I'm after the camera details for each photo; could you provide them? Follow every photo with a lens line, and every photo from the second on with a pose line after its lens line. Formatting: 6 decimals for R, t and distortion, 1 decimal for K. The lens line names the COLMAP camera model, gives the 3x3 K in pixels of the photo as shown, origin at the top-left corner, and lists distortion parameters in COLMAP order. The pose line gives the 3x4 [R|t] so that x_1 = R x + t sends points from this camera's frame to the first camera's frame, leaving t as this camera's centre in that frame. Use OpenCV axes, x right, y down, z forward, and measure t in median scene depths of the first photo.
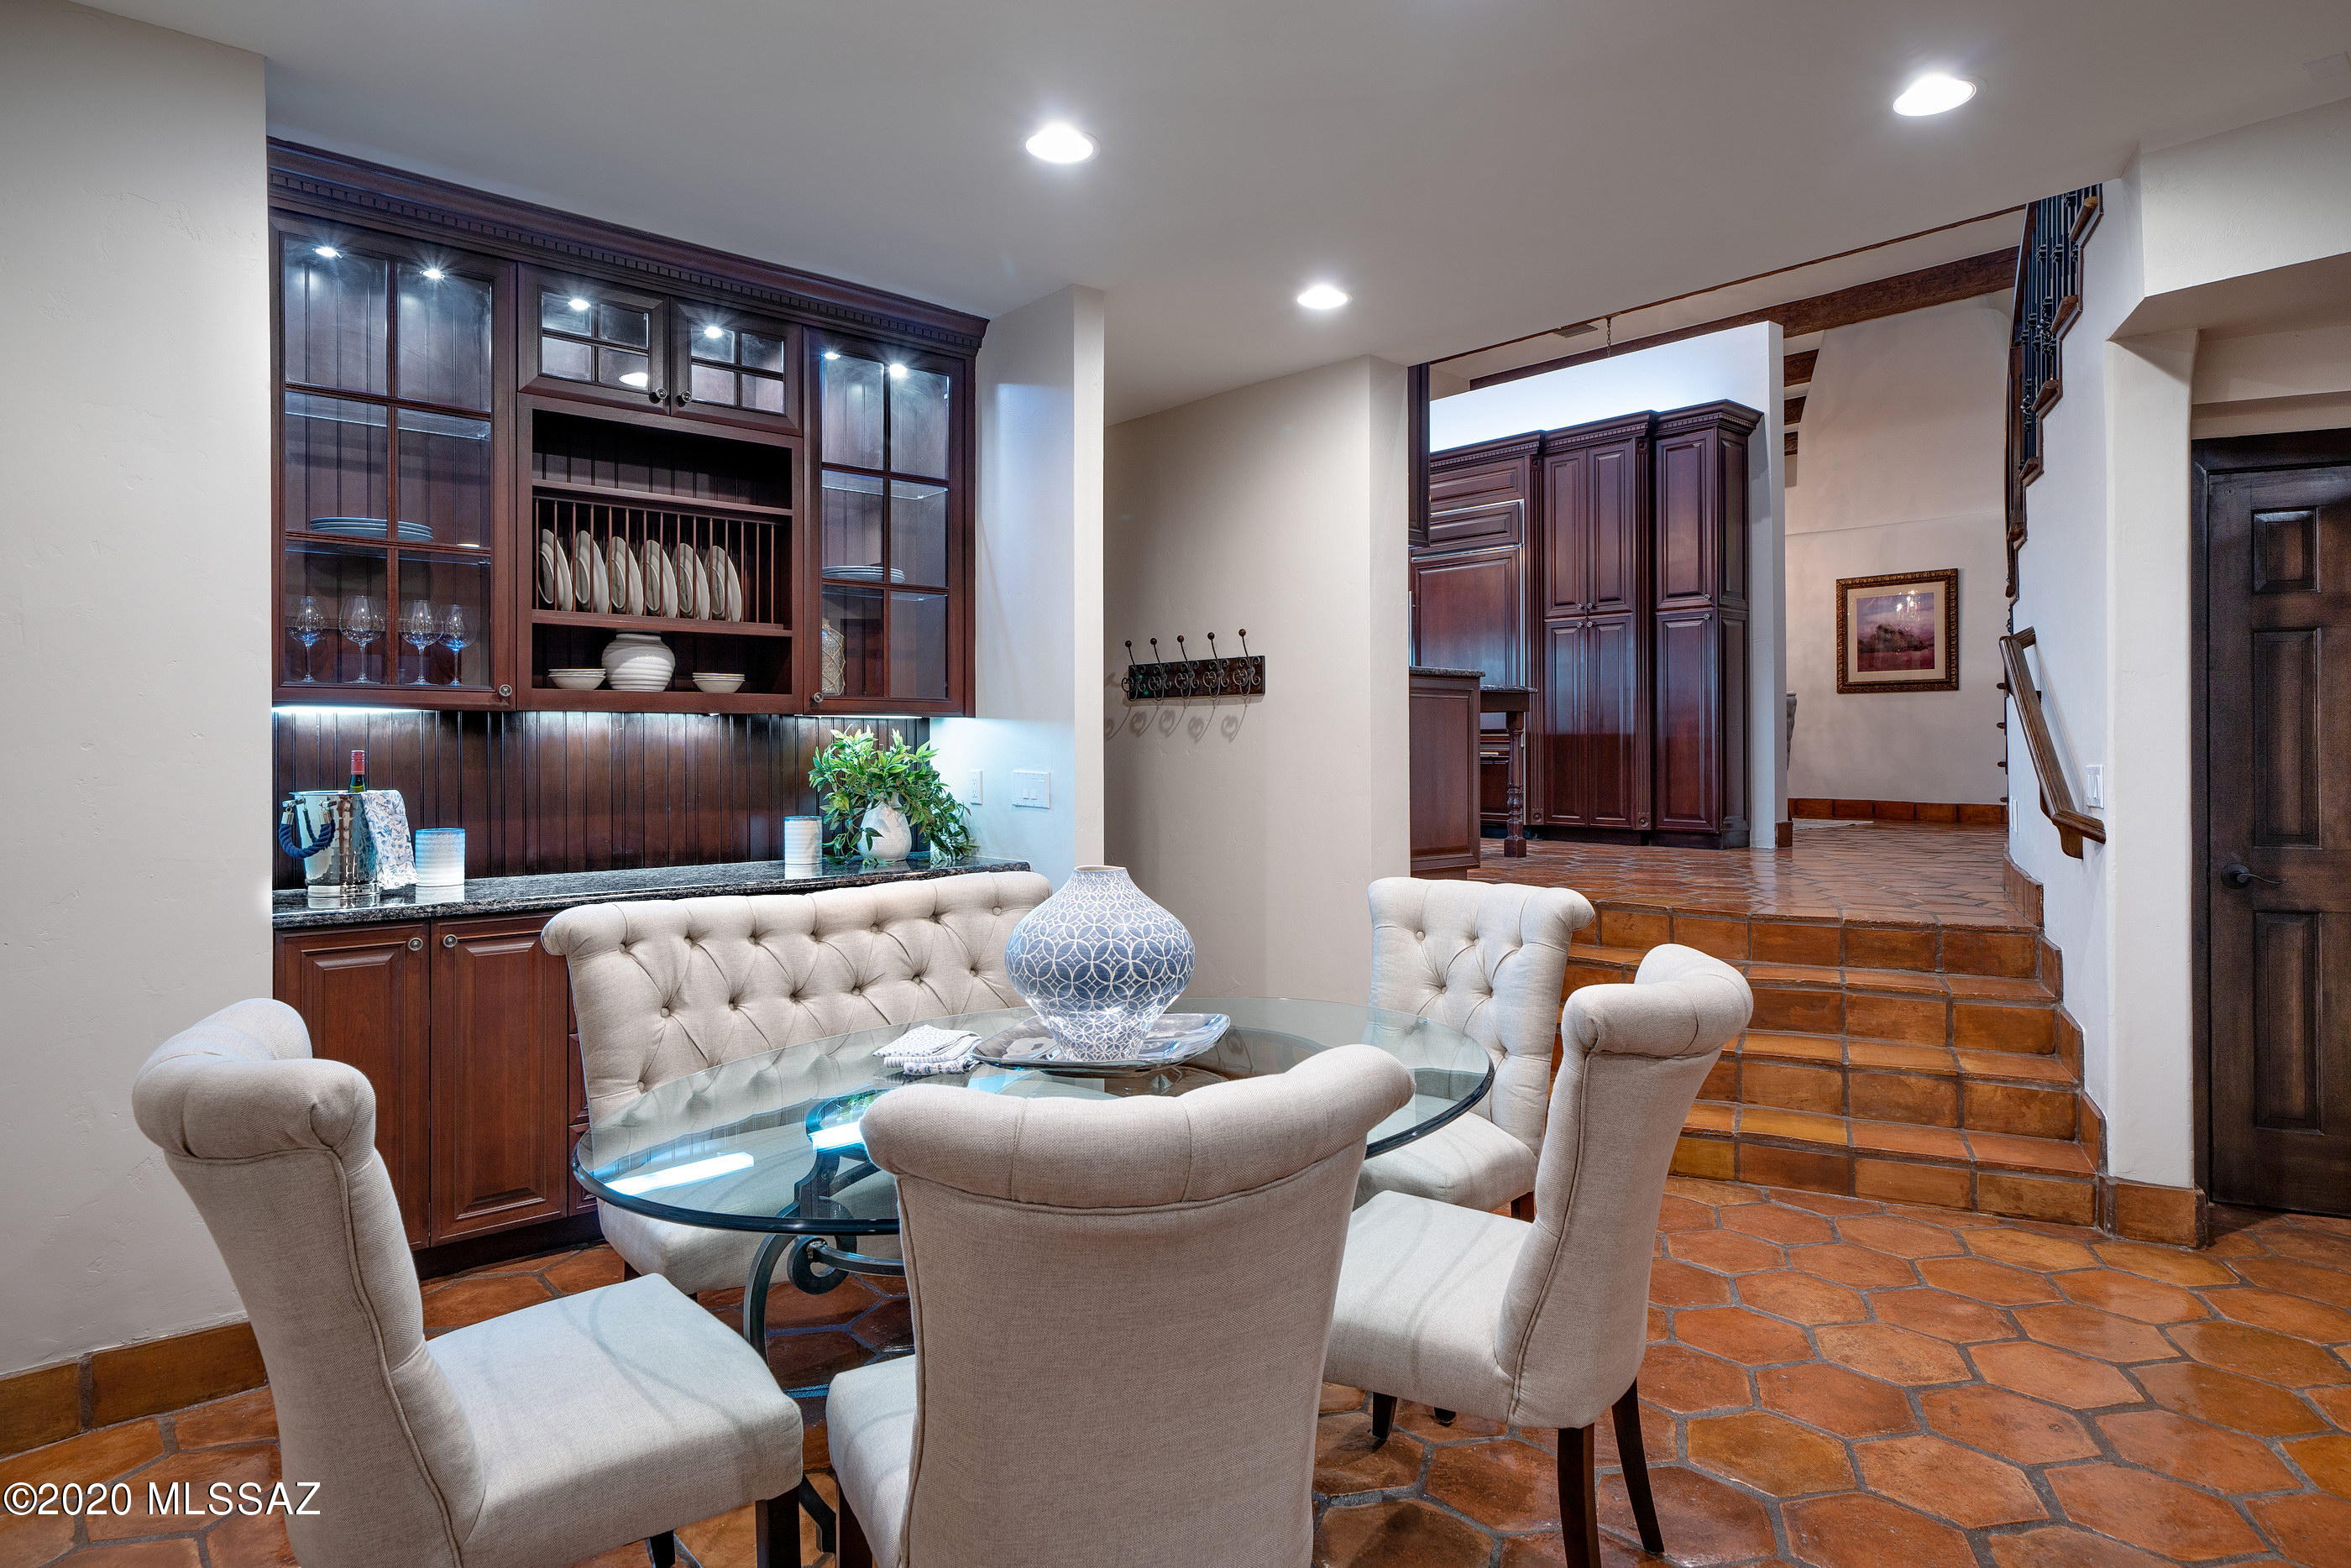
lens RADIAL K [[1337.0, 0, 1176.6], [0, 1337.0, 767.6], [0, 0, 1]] dist [-0.000882, 0.002598]
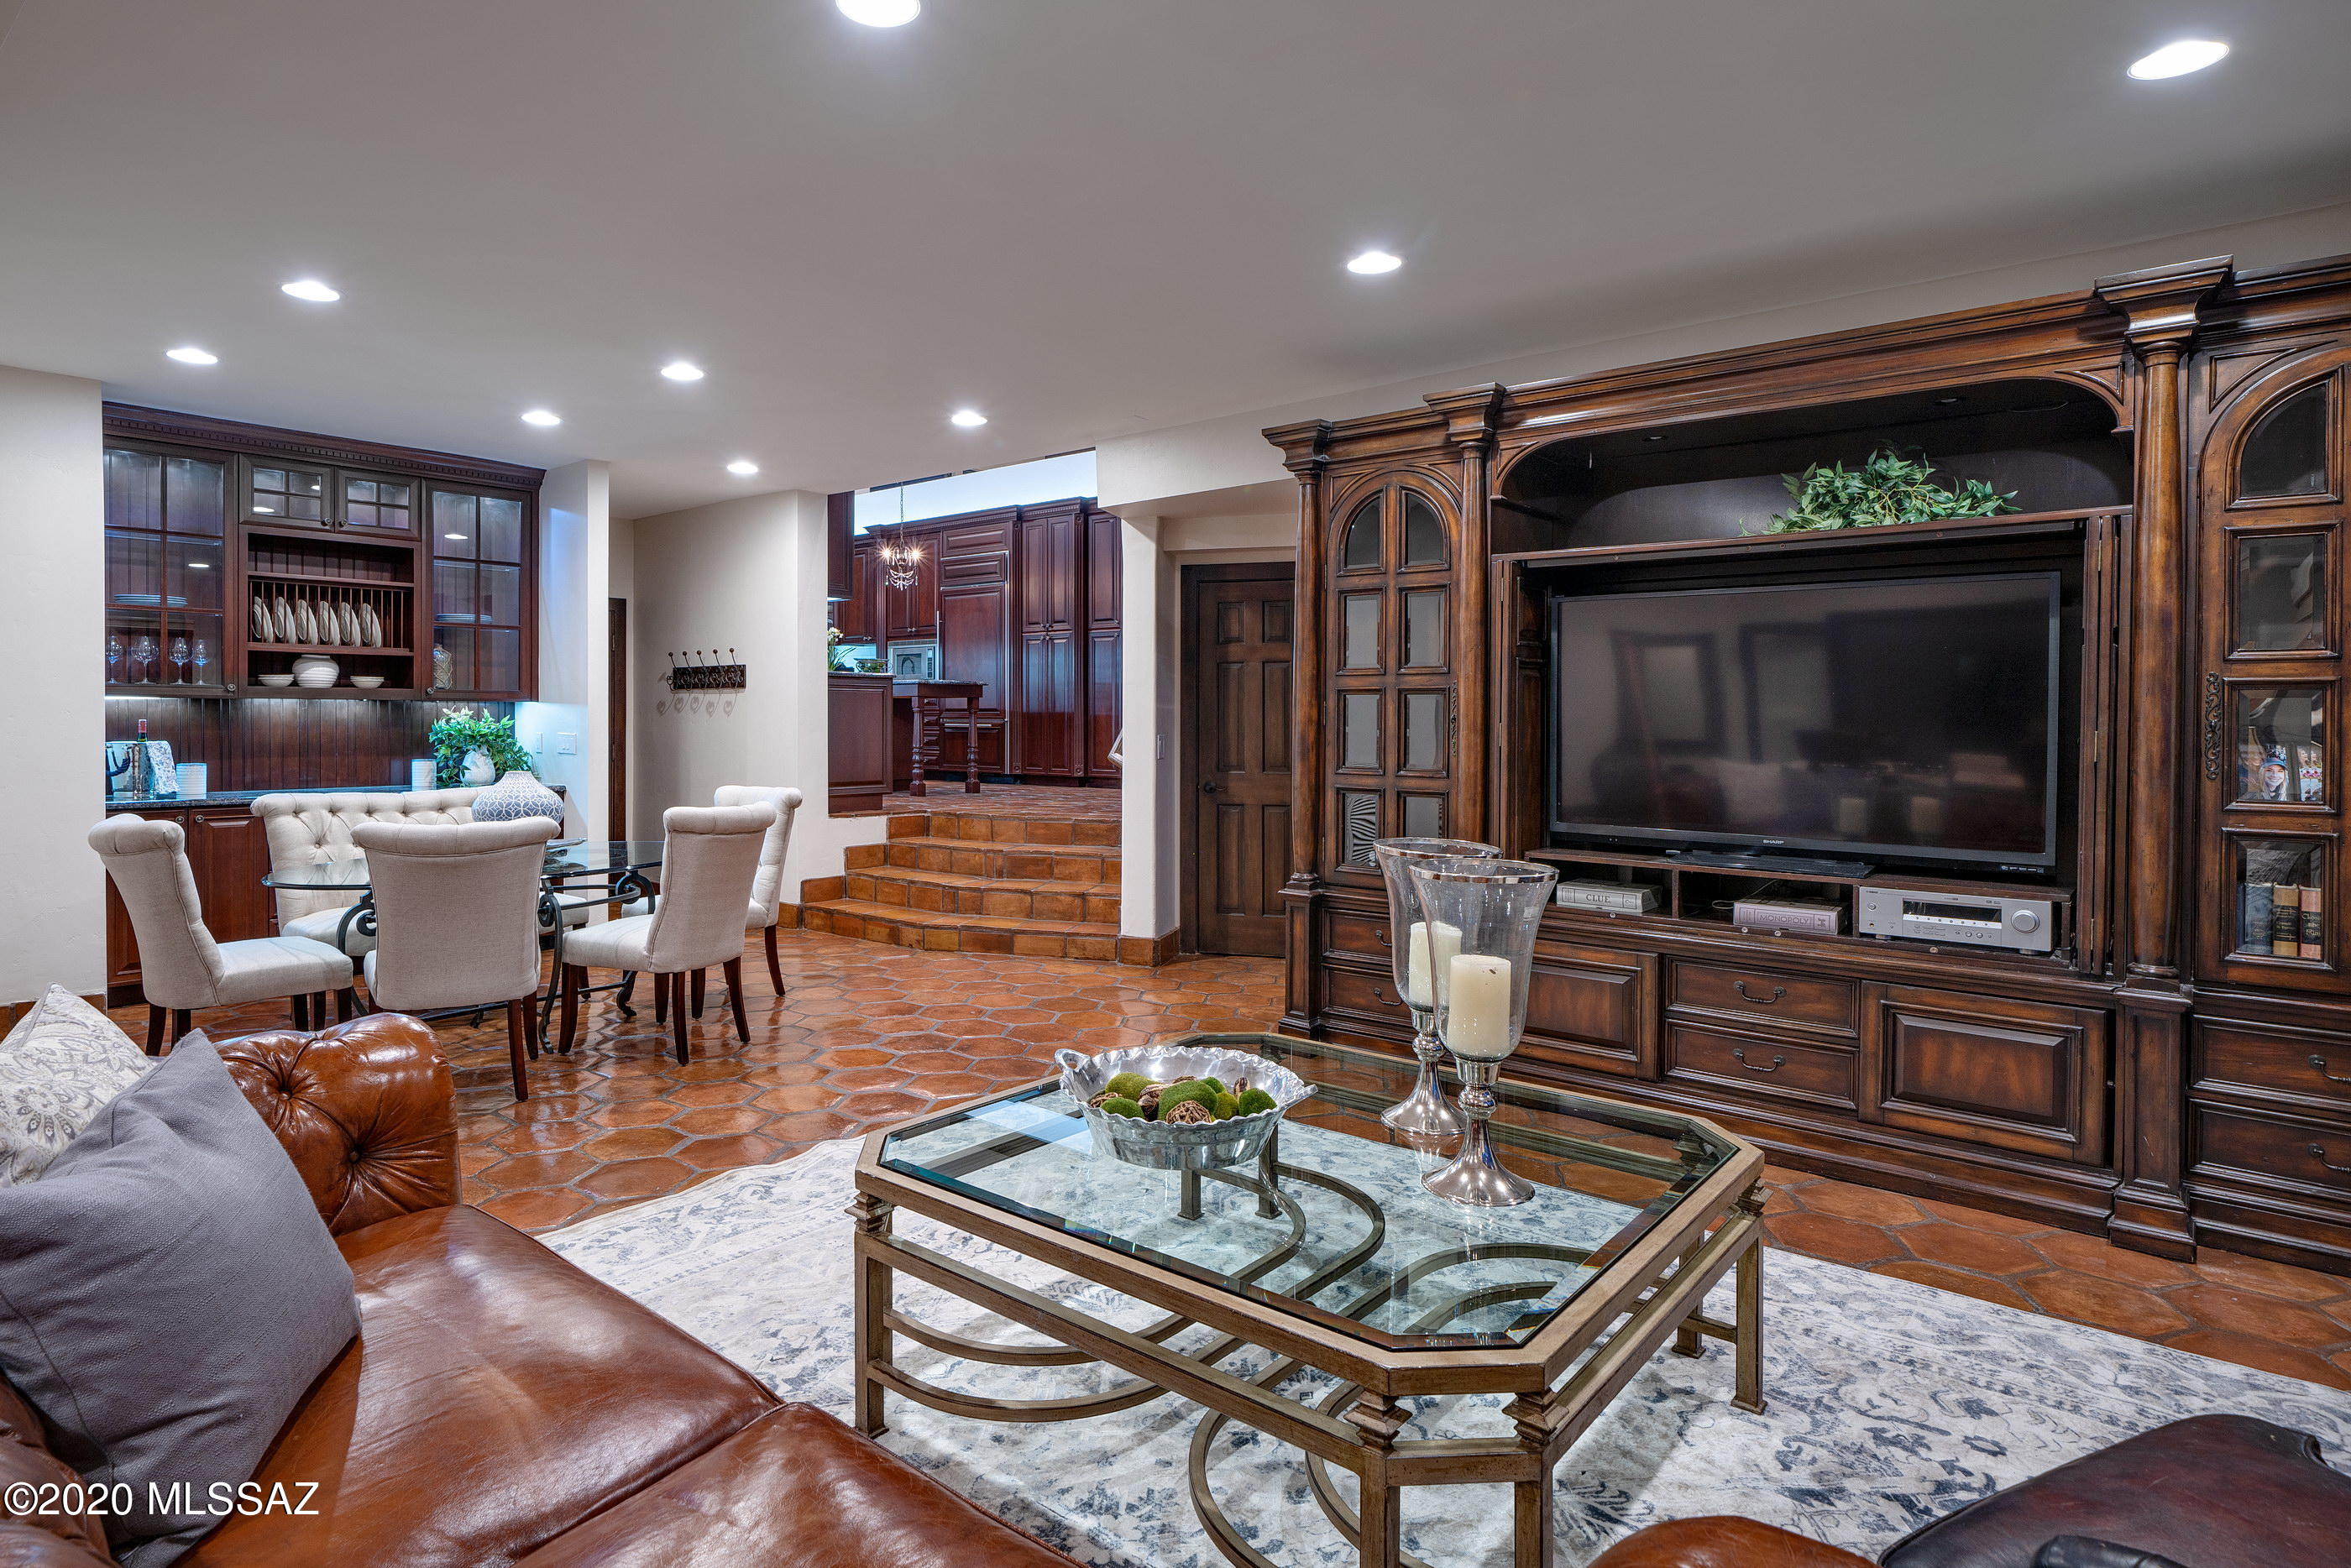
lens RADIAL K [[1255.7, 0, 1168.9], [0, 1255.7, 741.6], [0, 0, 1]] dist [0.000248, -0.000711]
pose [[0.984487, 0.000559, 0.175457, 0.412927], [-0.000775, 0.999999, 0.001160, 0.012163], [-0.175457, -0.001278, 0.984486, -0.824034]]
